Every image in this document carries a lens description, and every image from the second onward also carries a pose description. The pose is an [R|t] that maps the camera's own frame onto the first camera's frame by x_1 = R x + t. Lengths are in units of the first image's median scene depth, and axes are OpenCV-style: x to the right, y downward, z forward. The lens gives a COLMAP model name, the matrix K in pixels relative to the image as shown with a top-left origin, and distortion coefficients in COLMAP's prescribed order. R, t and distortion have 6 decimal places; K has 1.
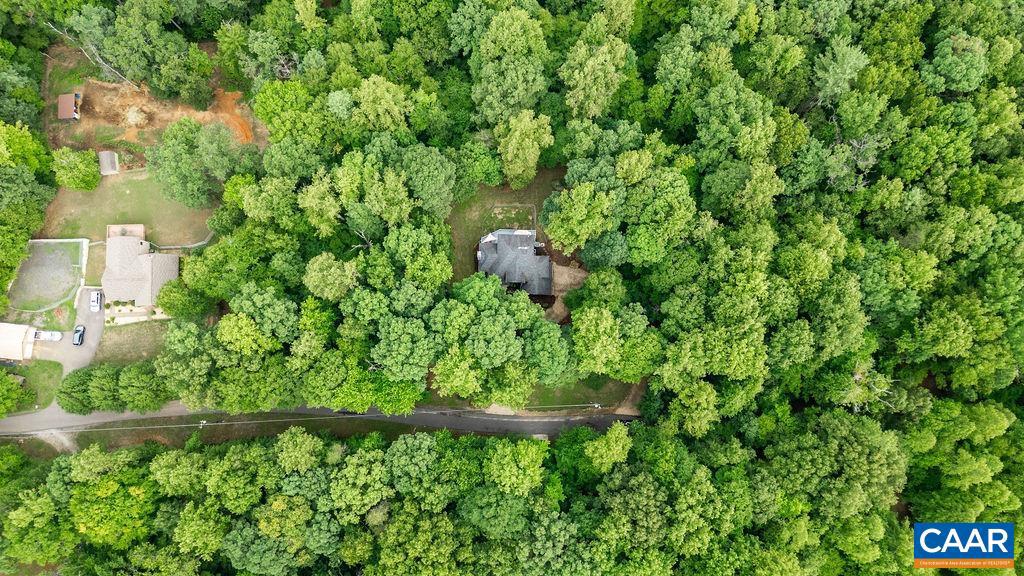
lens RADIAL K [[716.5, 0, 508.4], [0, 716.5, 288.4], [0, 0, 1]] dist [0.060067, -0.061869]
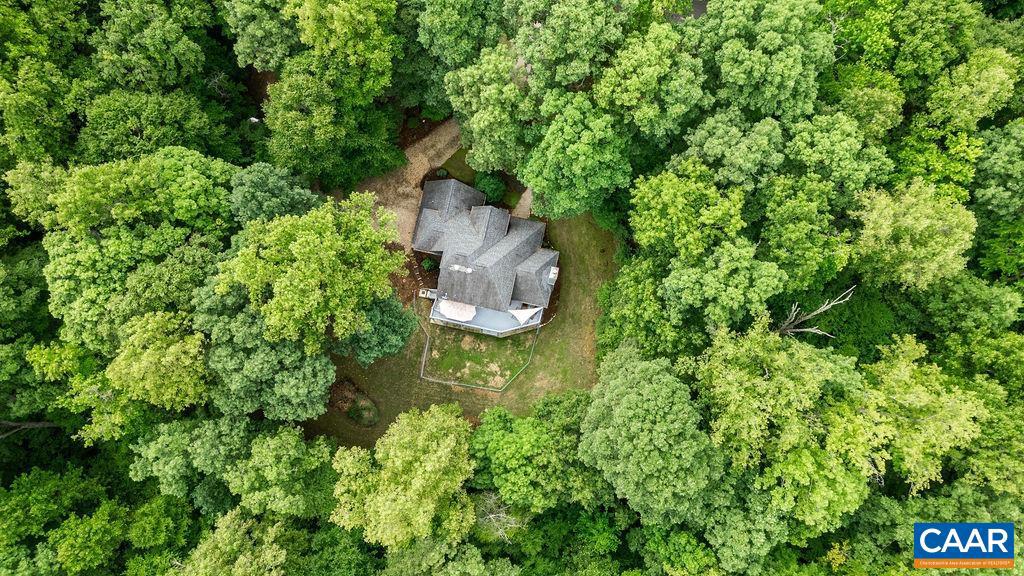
lens RADIAL K [[716.5, 0, 508.4], [0, 716.5, 288.4], [0, 0, 1]] dist [0.060067, -0.061869]
pose [[-0.981775, -0.189222, 0.017685, -0.022724], [0.187287, -0.947524, 0.259077, -0.204799], [-0.032266, 0.257668, 0.965695, 0.584379]]
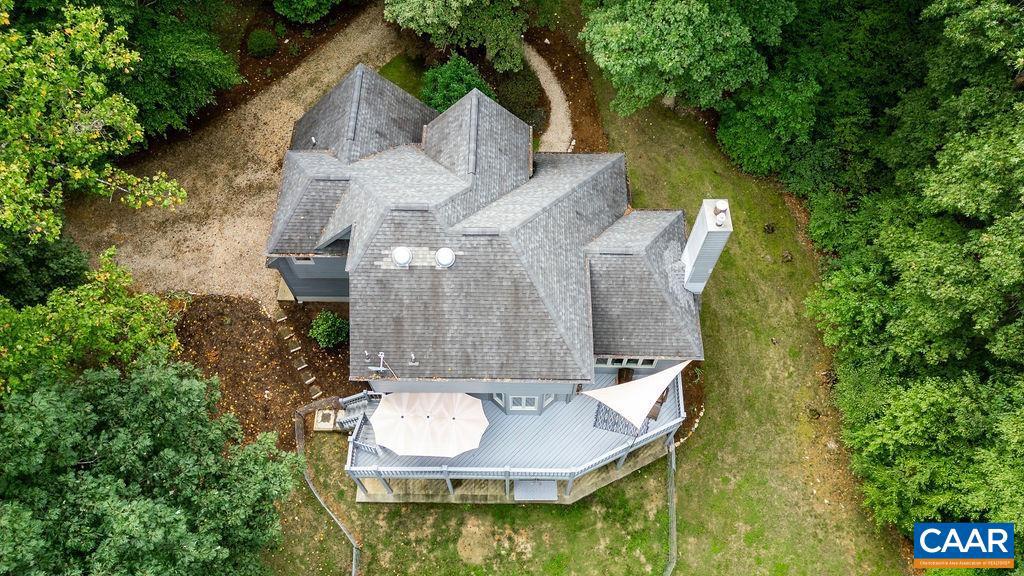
lens RADIAL K [[722.7, 0, 508.7], [0, 722.7, 285.4], [0, 0, 1]] dist [0.048274, -0.062145]
pose [[-0.999960, 0.005202, -0.007344, 0.004100], [-0.008504, -0.813278, 0.581814, -0.159841], [-0.002946, 0.581852, 0.813289, 0.961260]]
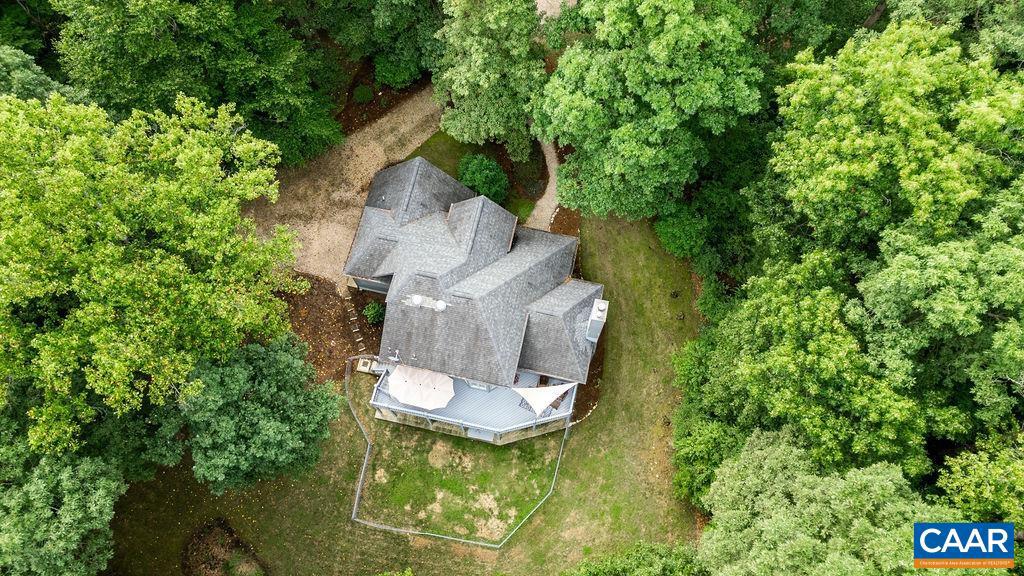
lens RADIAL K [[716.5, 0, 508.4], [0, 716.5, 288.4], [0, 0, 1]] dist [0.060067, -0.061869]
pose [[-0.980638, -0.185456, 0.062895, -0.025089], [0.193748, -0.872098, 0.449340, -0.176418], [-0.028482, 0.452826, 0.891144, 0.835289]]
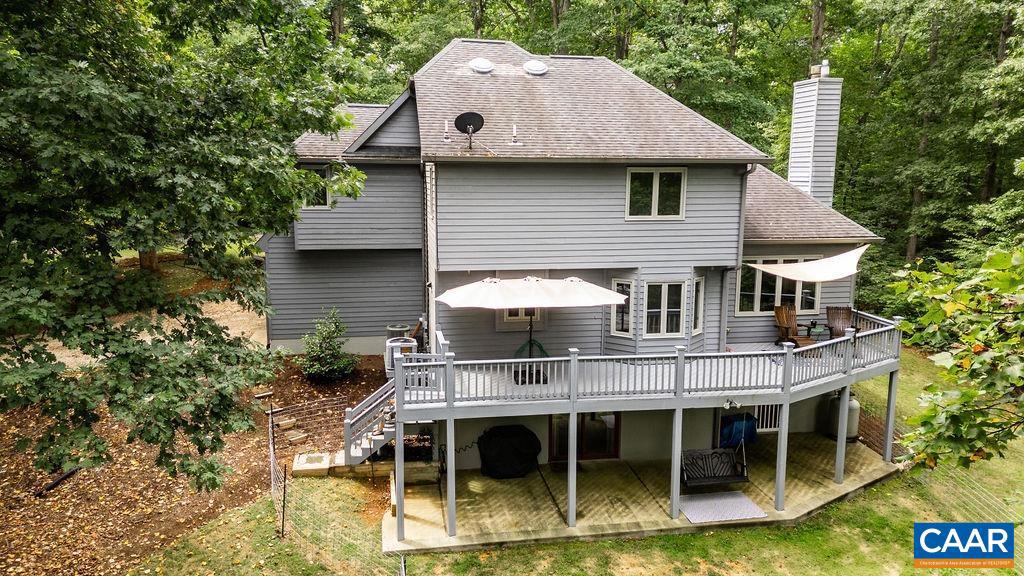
lens RADIAL K [[731.4, 0, 505.6], [0, 731.4, 284.0], [0, 0, 1]] dist [0.028544, -0.003844]
pose [[-0.981540, 0.015875, -0.190595, 0.046898], [-0.191131, -0.045538, 0.980508, -0.188162], [0.006887, 0.998836, 0.047731, 1.118479]]
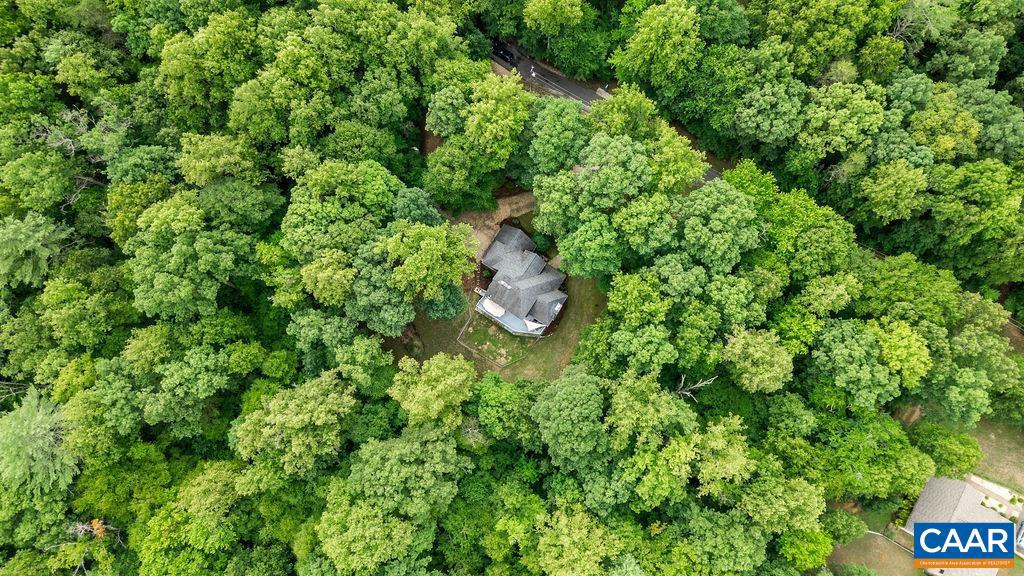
lens RADIAL K [[716.5, 0, 508.4], [0, 716.5, 288.4], [0, 0, 1]] dist [0.060067, -0.061869]
pose [[-0.849712, -0.520647, 0.083169, -0.052426], [0.523347, -0.813712, 0.252944, -0.276219], [-0.064019, 0.258456, 0.963899, 0.278391]]
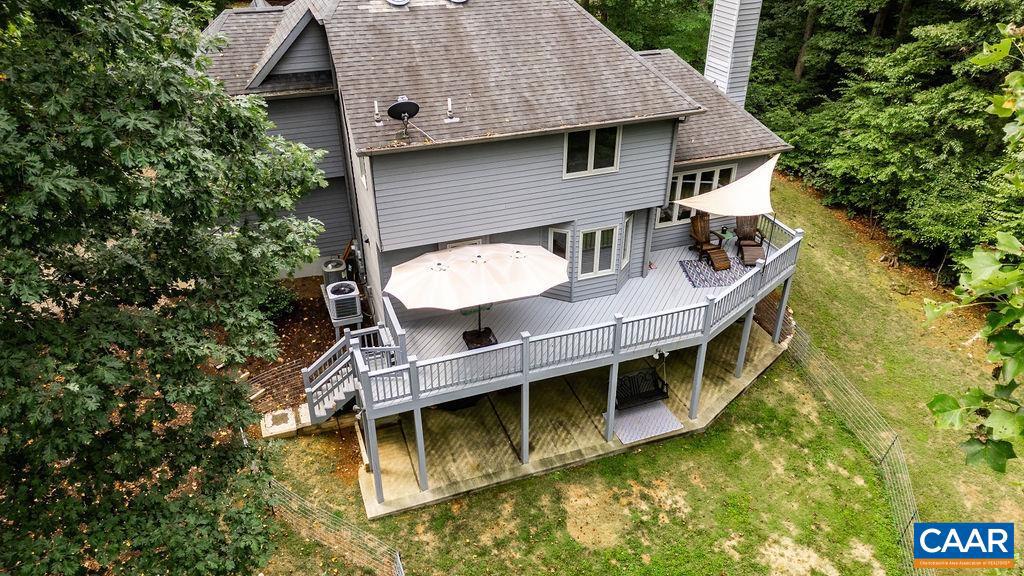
lens RADIAL K [[716.5, 0, 508.4], [0, 716.5, 288.4], [0, 0, 1]] dist [0.060067, -0.061869]
pose [[-0.933676, 0.180525, -0.309288, 0.052562], [-0.356325, -0.381998, 0.852707, -0.178873], [0.035787, 0.906360, 0.420988, 1.081684]]
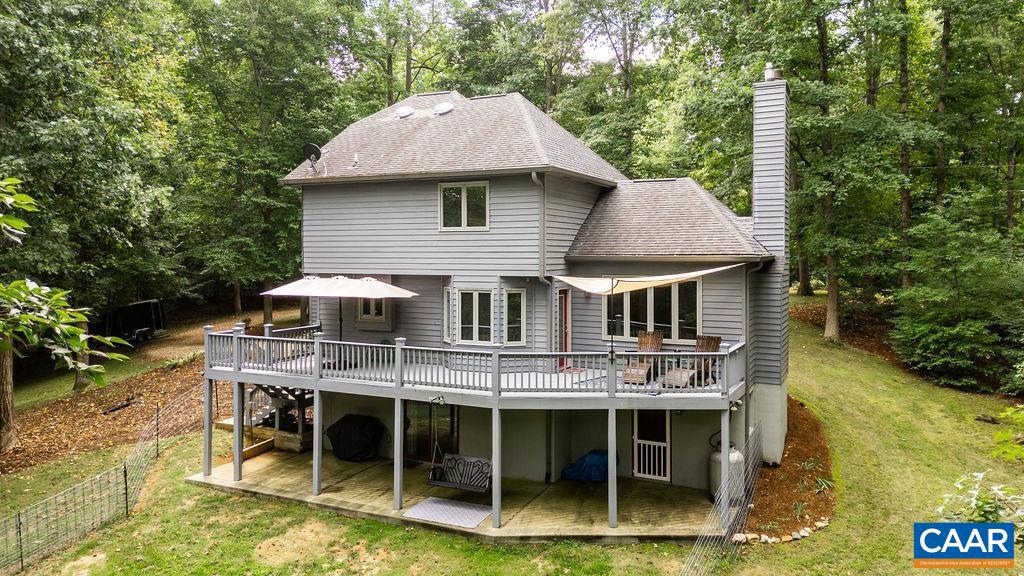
lens RADIAL K [[732.0, 0, 510.8], [0, 732.0, 249.7], [0, 0, 1]] dist [0.056038, -0.069285]
pose [[-0.907585, -0.006289, 0.419821, -0.057678], [0.416165, 0.119017, 0.901466, -0.186346], [-0.055635, 0.992872, -0.105401, 1.129824]]
